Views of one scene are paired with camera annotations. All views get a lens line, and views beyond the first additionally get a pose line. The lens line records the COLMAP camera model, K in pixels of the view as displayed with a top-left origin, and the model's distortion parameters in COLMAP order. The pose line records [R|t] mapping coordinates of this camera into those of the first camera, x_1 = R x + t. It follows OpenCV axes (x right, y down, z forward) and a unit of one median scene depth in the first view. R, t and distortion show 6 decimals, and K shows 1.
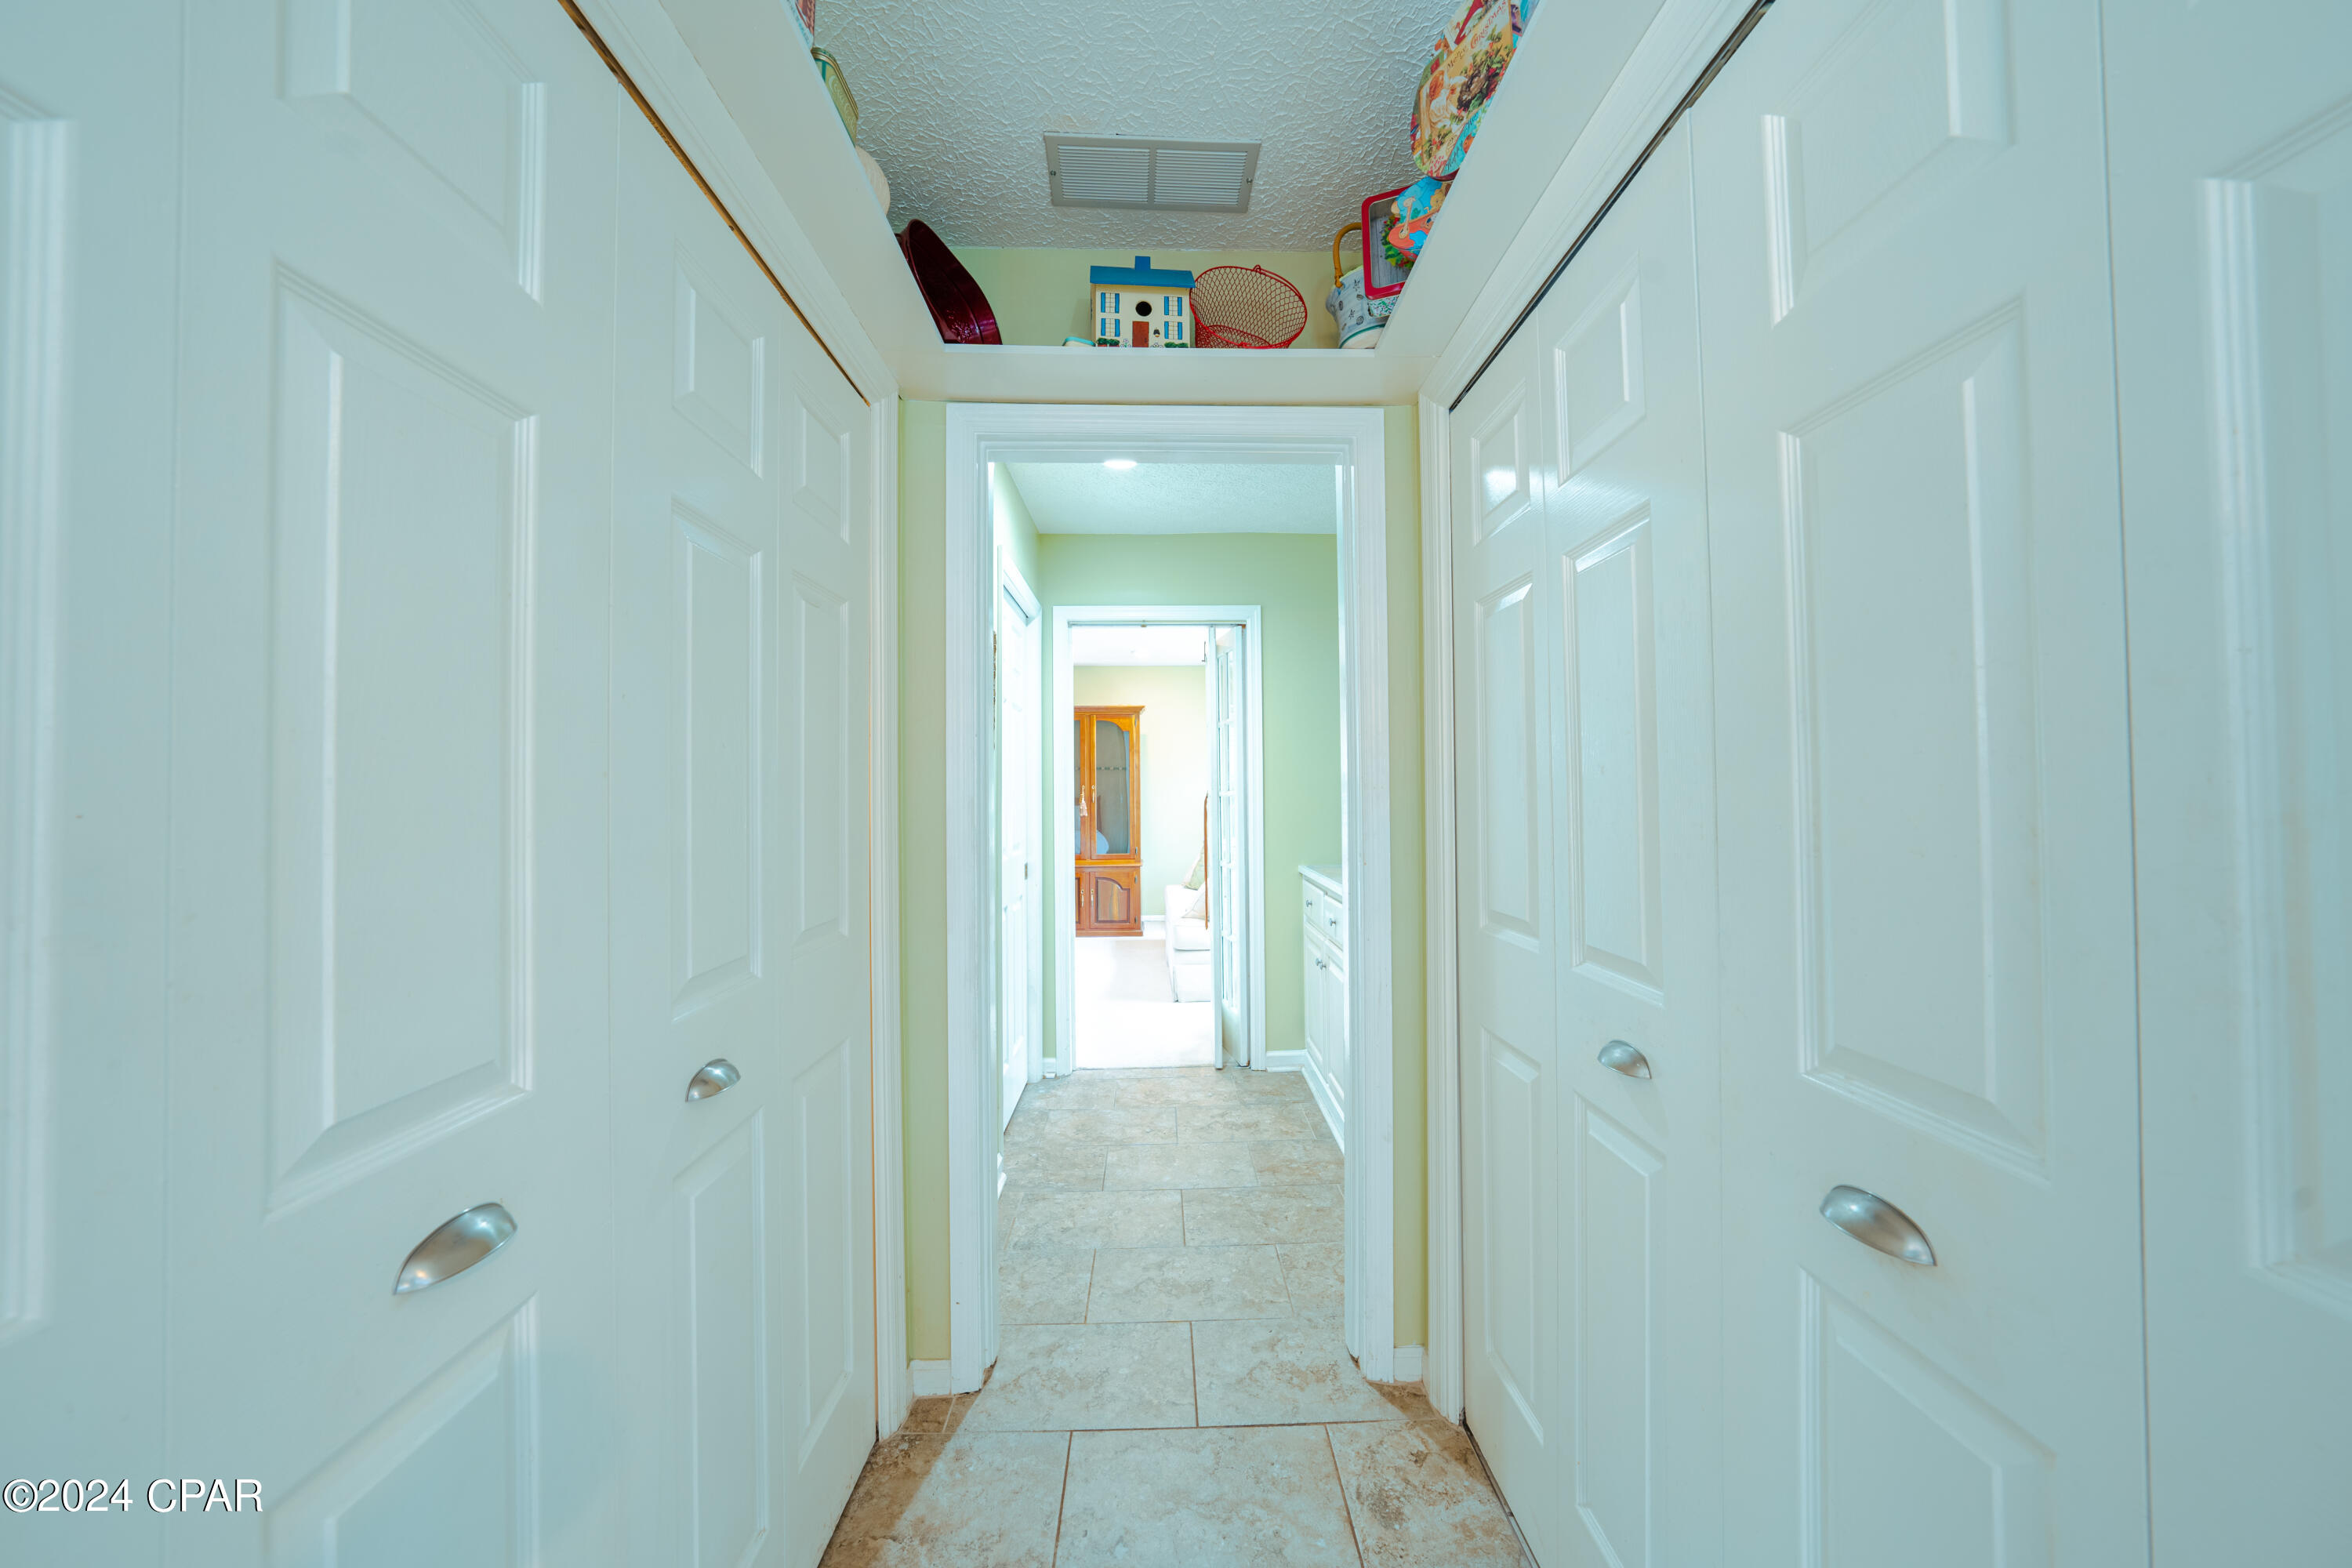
lens RADIAL K [[817.9, 0, 1186.2], [0, 817.9, 778.3], [0, 0, 1]] dist [-0.025473, 0.005274]
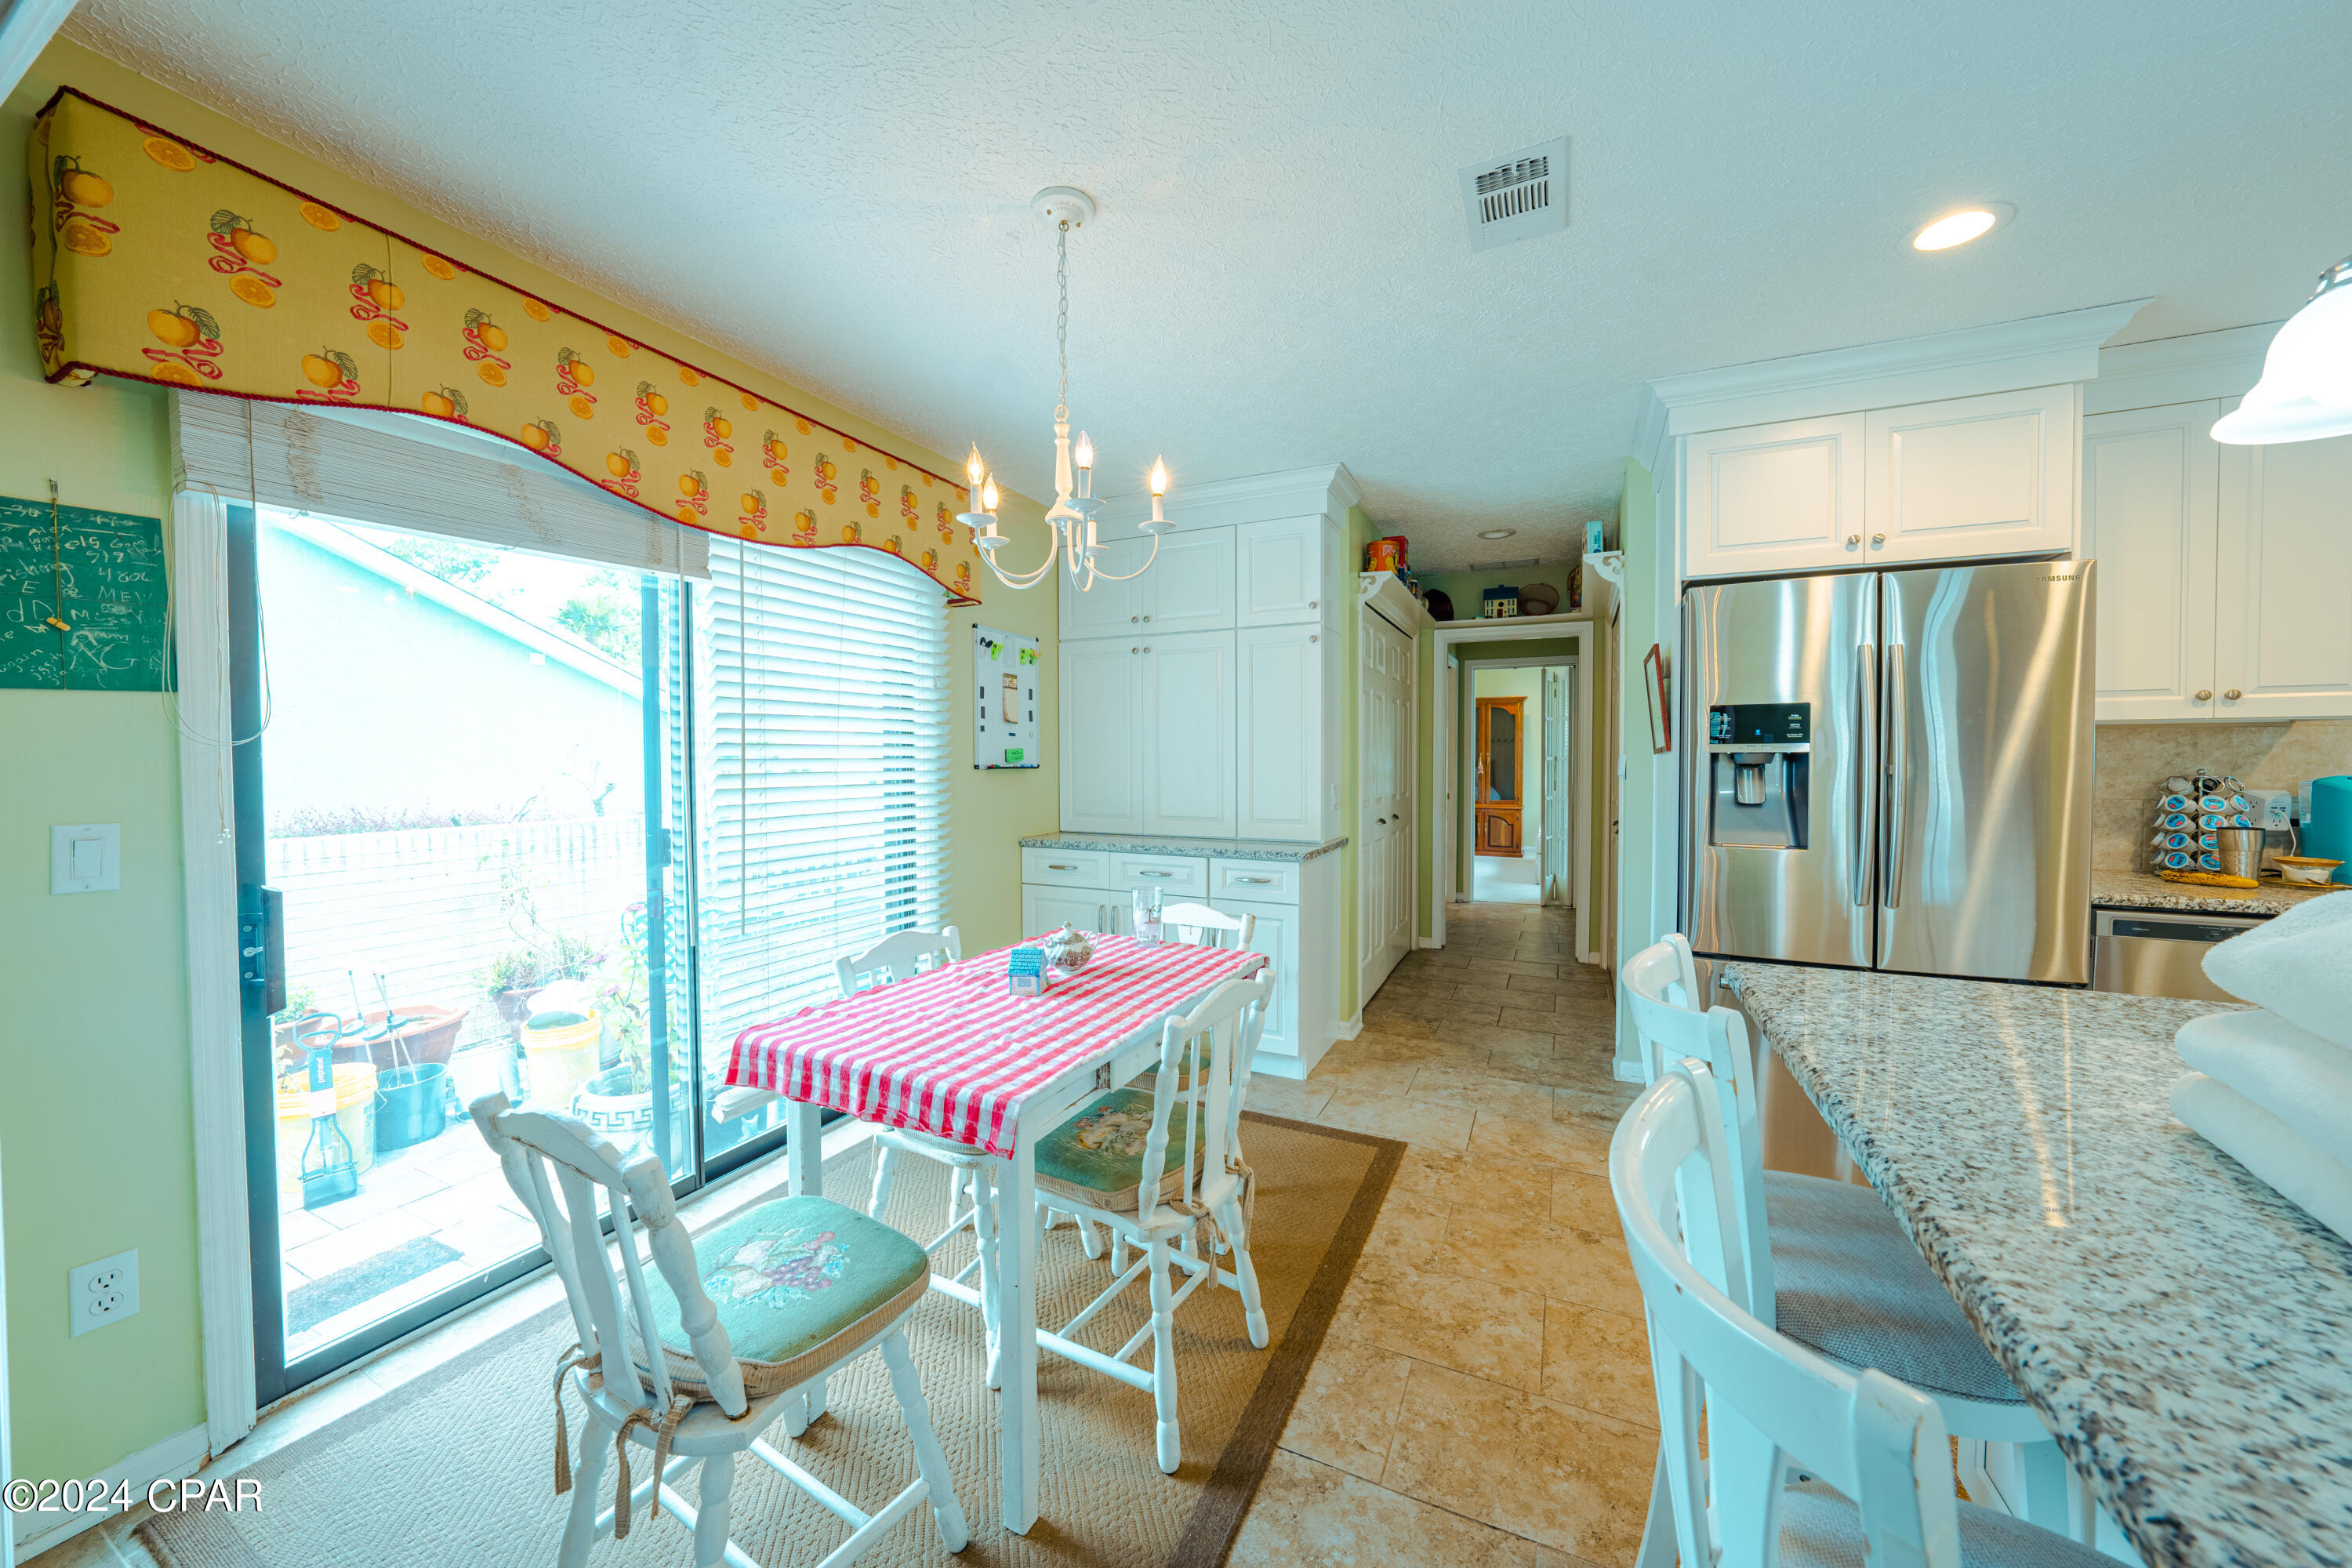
lens RADIAL K [[817.9, 0, 1187.5], [0, 817.9, 776.8], [0, 0, 1]] dist [-0.025473, 0.005274]
pose [[0.890617, 0.019293, -0.454345, 0.149164], [-0.000276, 0.999122, 0.041884, -0.019341], [0.454754, -0.037178, 0.889841, -1.144647]]
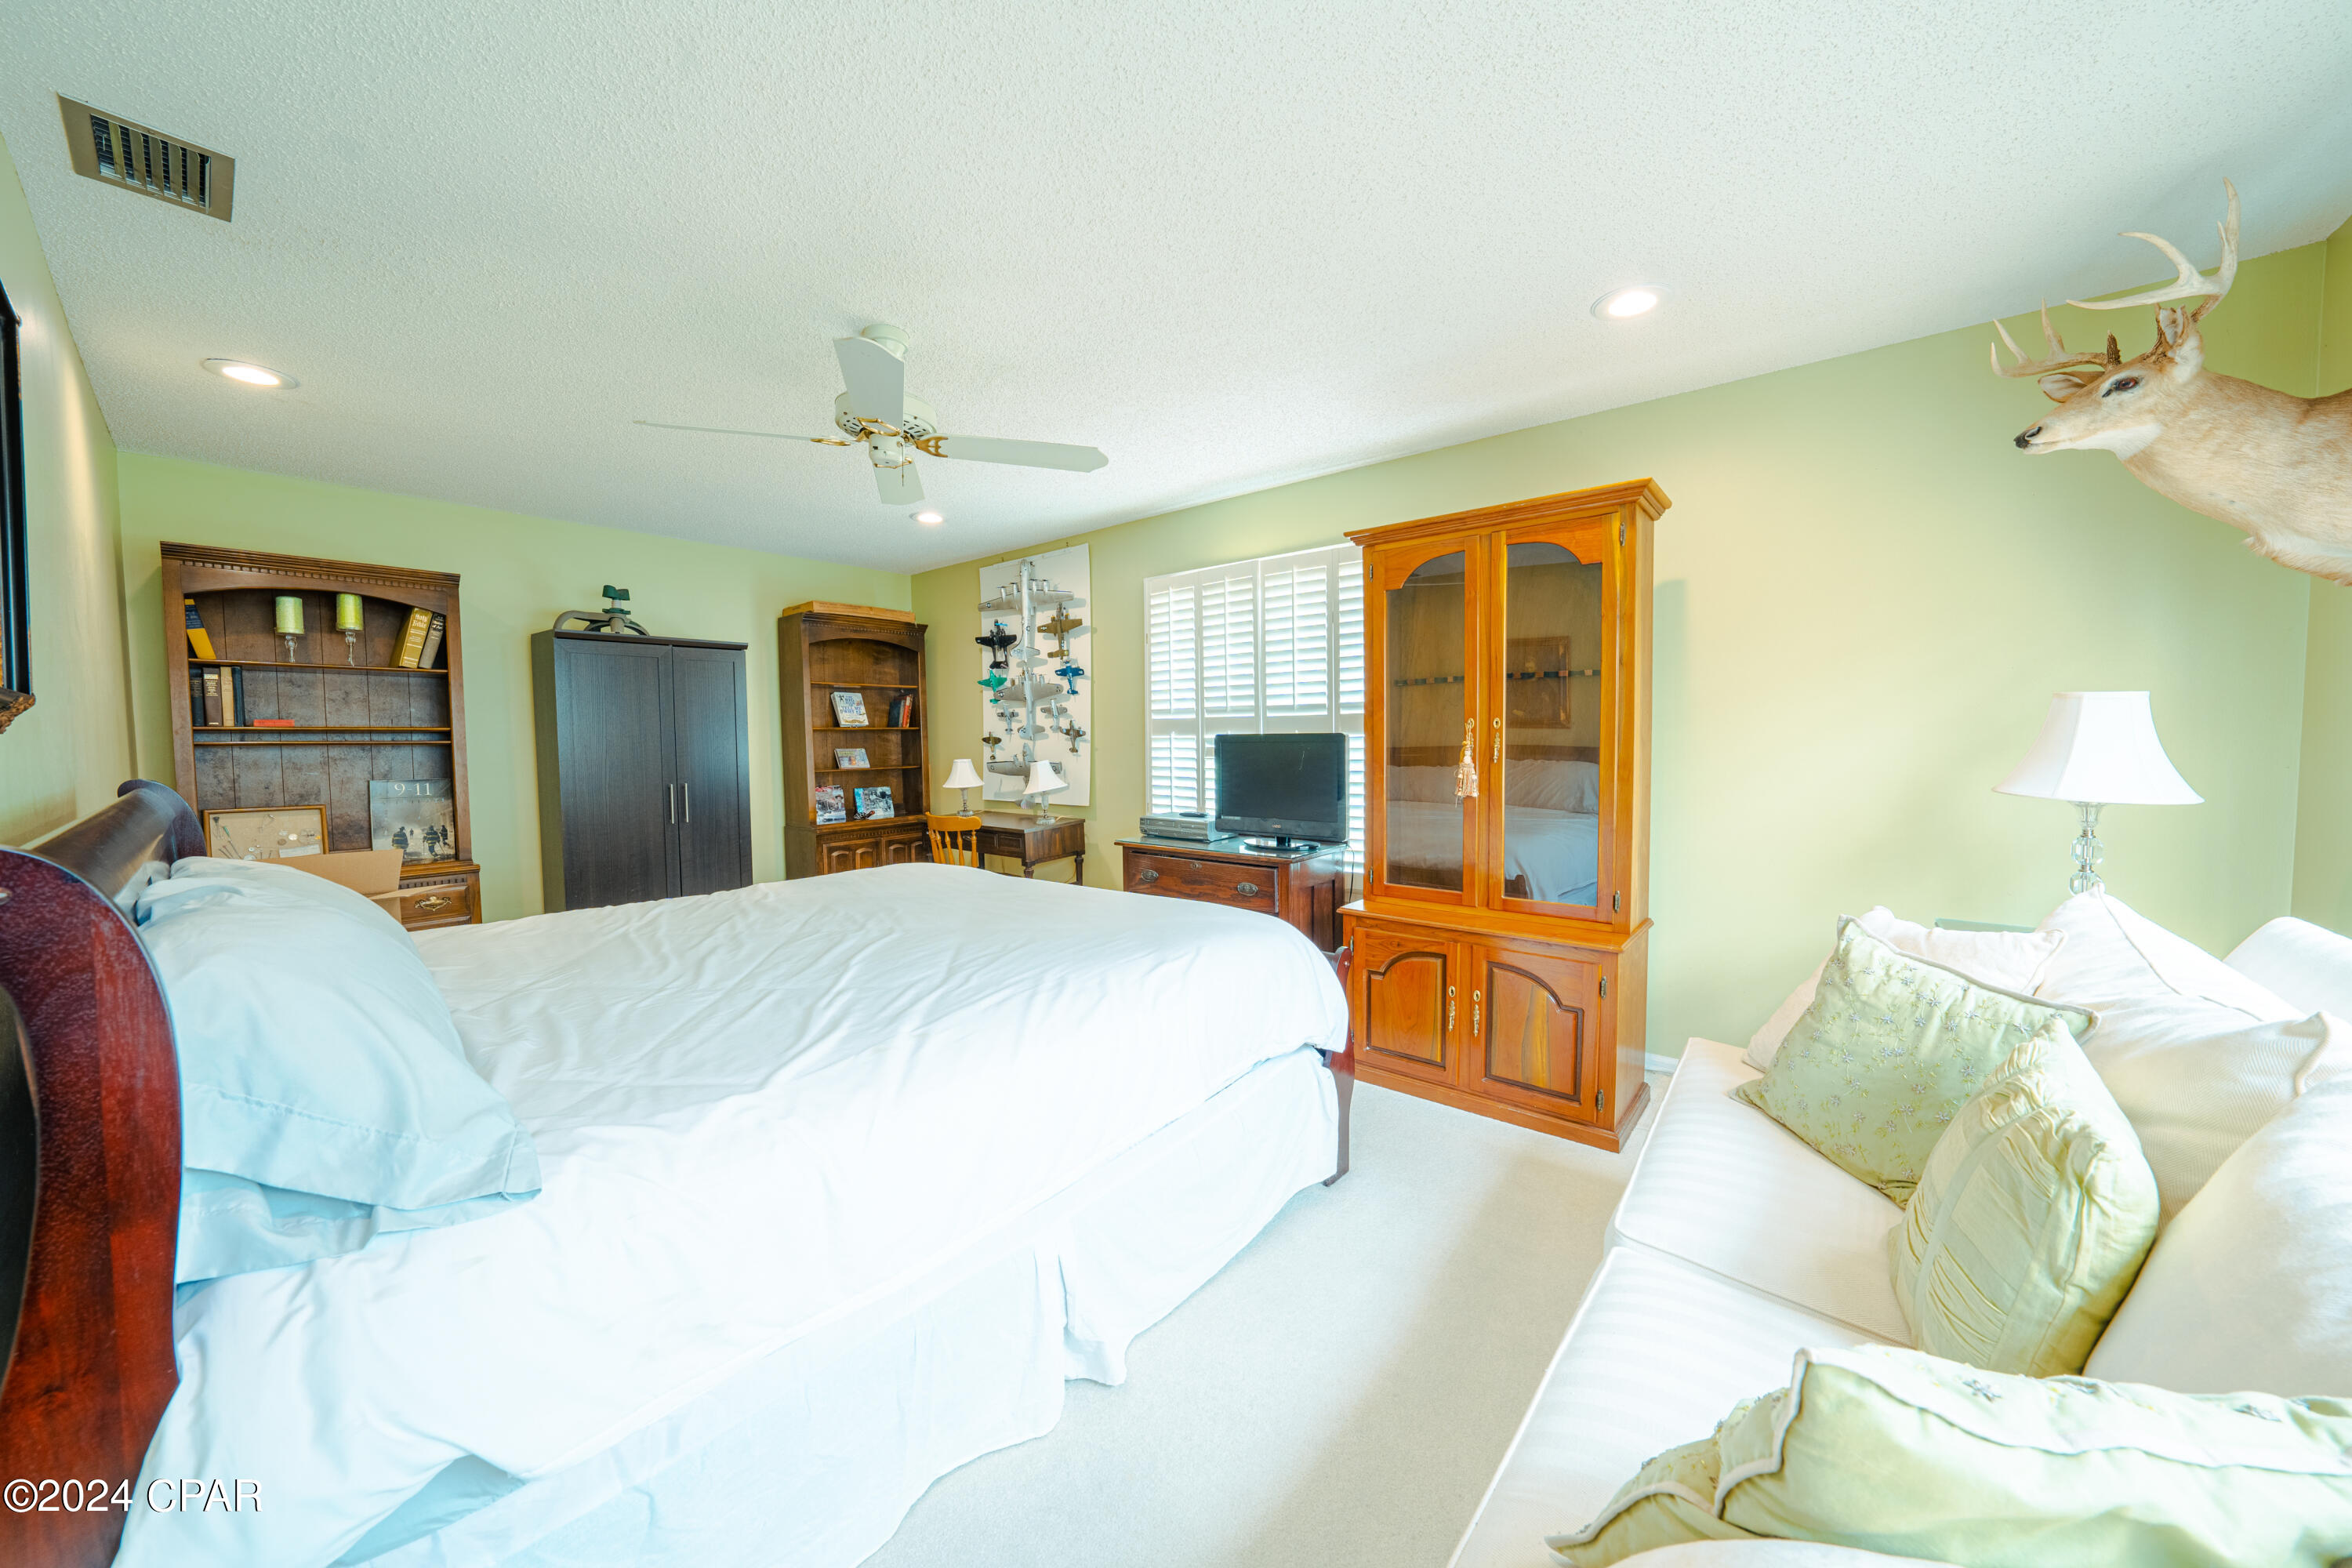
lens RADIAL K [[817.9, 0, 1183.6], [0, 817.9, 778.3], [0, 0, 1]] dist [-0.025473, 0.005274]
pose [[0.747965, 0.036667, -0.662724, 0.065273], [0.014476, 0.997334, 0.071518, 0.016132], [0.663580, -0.063087, 0.745441, 1.351973]]
